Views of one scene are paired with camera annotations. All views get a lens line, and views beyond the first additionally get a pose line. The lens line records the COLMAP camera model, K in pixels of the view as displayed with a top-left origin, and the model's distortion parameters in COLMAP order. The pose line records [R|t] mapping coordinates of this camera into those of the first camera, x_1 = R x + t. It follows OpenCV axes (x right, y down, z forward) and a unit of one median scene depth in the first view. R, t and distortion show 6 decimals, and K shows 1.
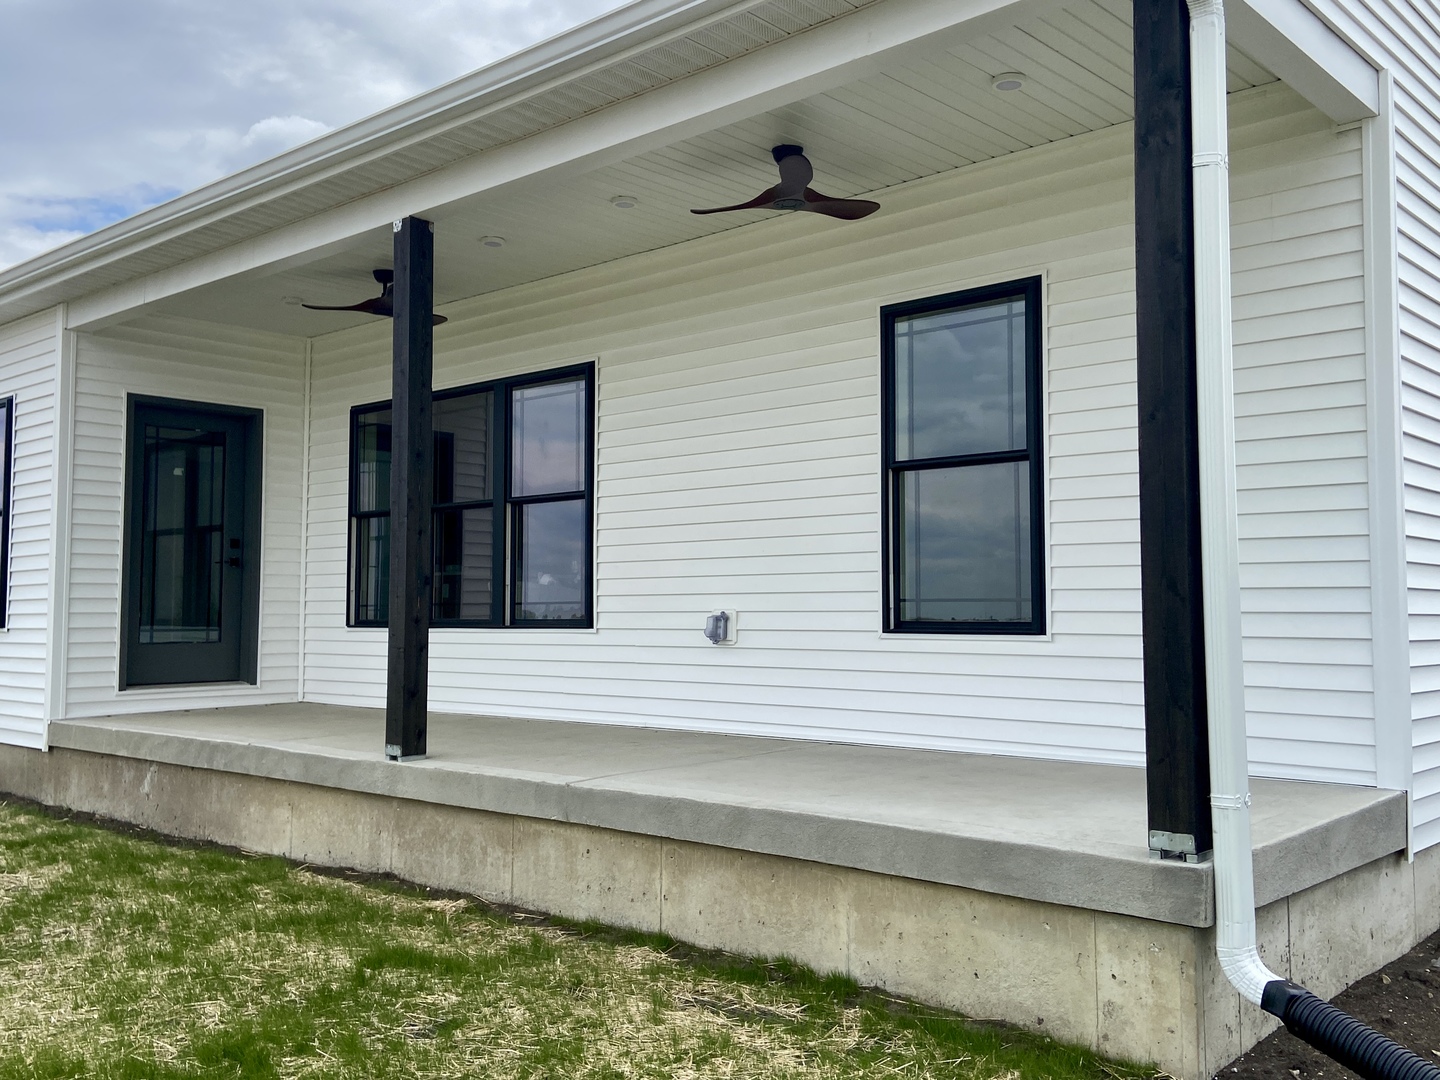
lens RADIAL K [[1324.0, 0, 720.0], [0, 1324.0, 540.0], [0, 0, 1]] dist [0.156963, -0.277558]
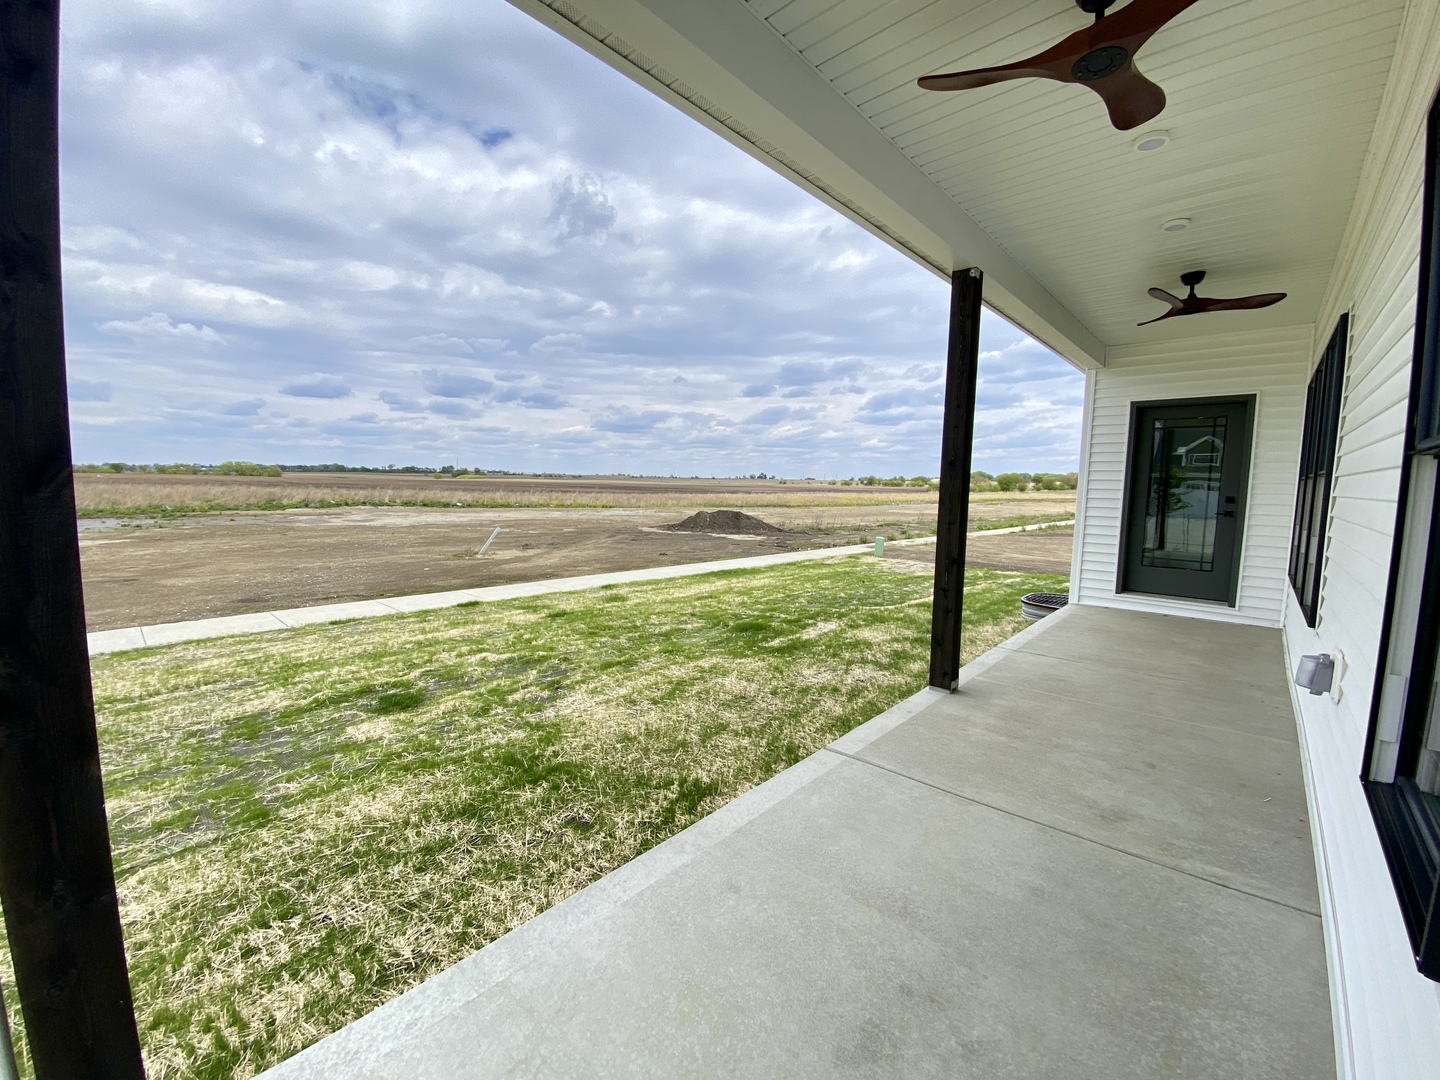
lens RADIAL K [[583.7, 0, 715.6], [0, 583.7, 539.6], [0, 0, 1]] dist [0.024296, -0.021247]
pose [[-0.004993, 0.101559, -0.994817, 0.346993], [0.038178, 0.994123, 0.101297, -0.056684], [0.999259, -0.037474, -0.008841, 0.769714]]
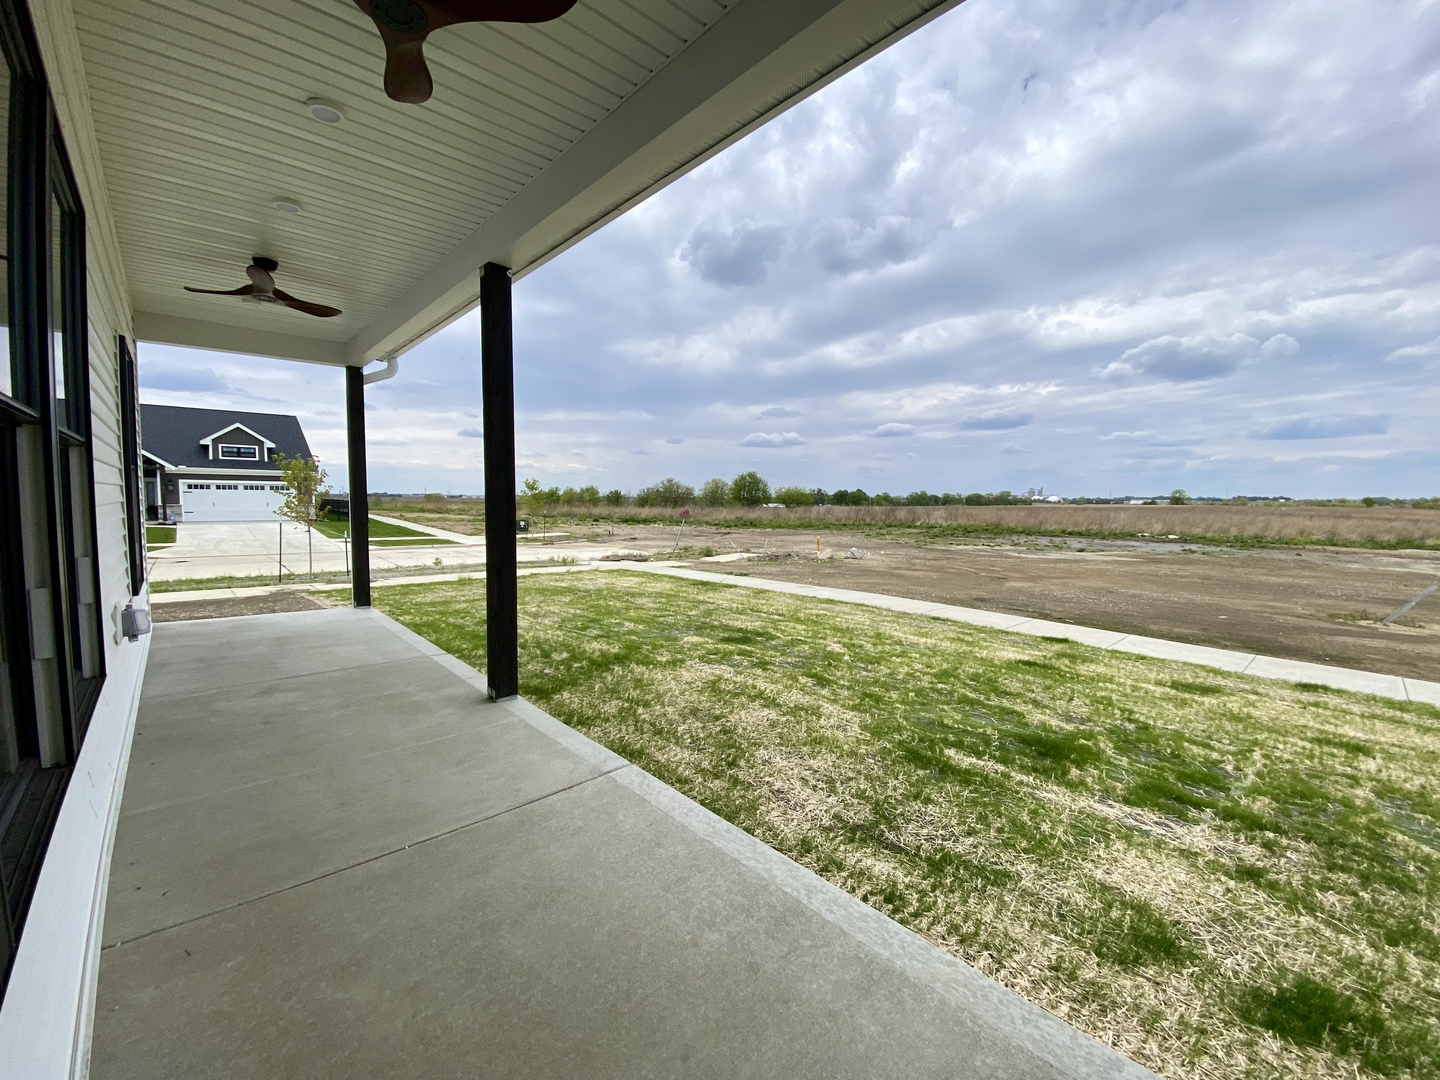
lens RADIAL K [[579.6, 0, 717.1], [0, 579.6, 534.3], [0, 0, 1]] dist [0.024068, -0.020846]
pose [[-0.996125, -0.017786, 0.086133, -0.481925], [-0.016873, 0.999794, 0.011318, -0.006467], [-0.086316, 0.009820, -0.996219, 1.533544]]
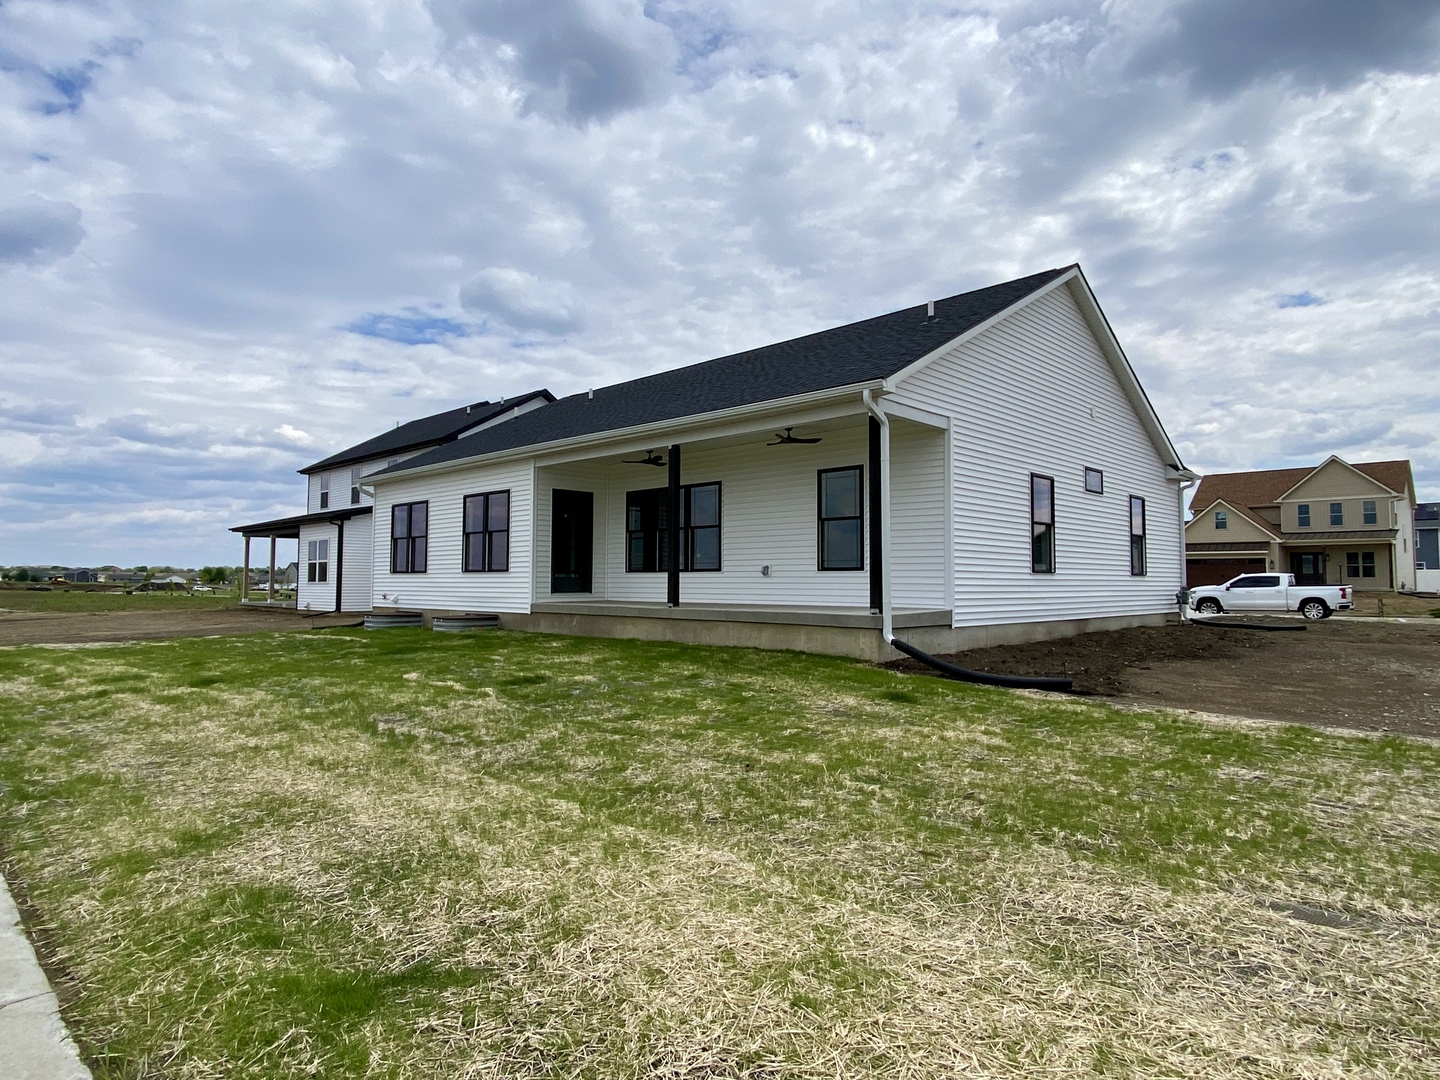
lens RADIAL K [[838.4, 0, 710.7], [0, 838.4, 535.6], [0, 0, 1]] dist [0.031358, -0.025717]
pose [[0.999337, 0.002405, -0.036324, -0.065052], [-0.002427, 0.999997, -0.000572, -0.014352], [0.036322, 0.000660, 0.999340, -1.069918]]
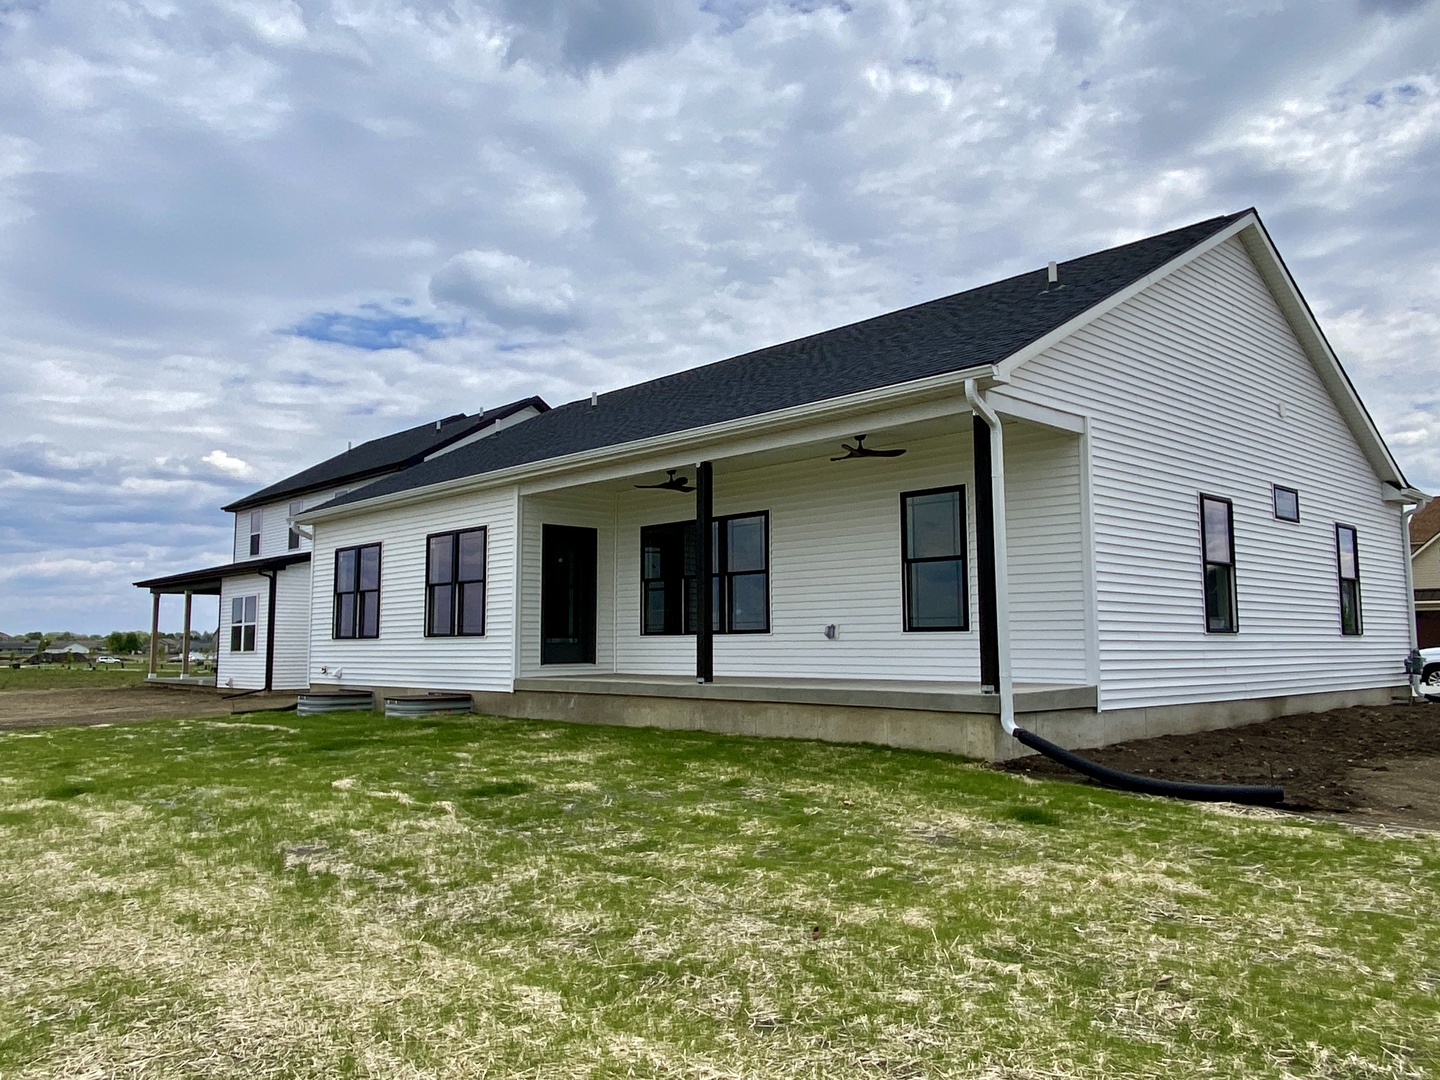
lens RADIAL K [[1064.2, 0, 720.0], [0, 1064.2, 540.0], [0, 0, 1]] dist [0.027882, -0.007718]
pose [[0.997655, -0.010532, -0.067627, -0.072549], [0.007551, 0.998995, -0.044188, -0.011799], [0.068024, 0.043573, 0.996732, -0.923194]]
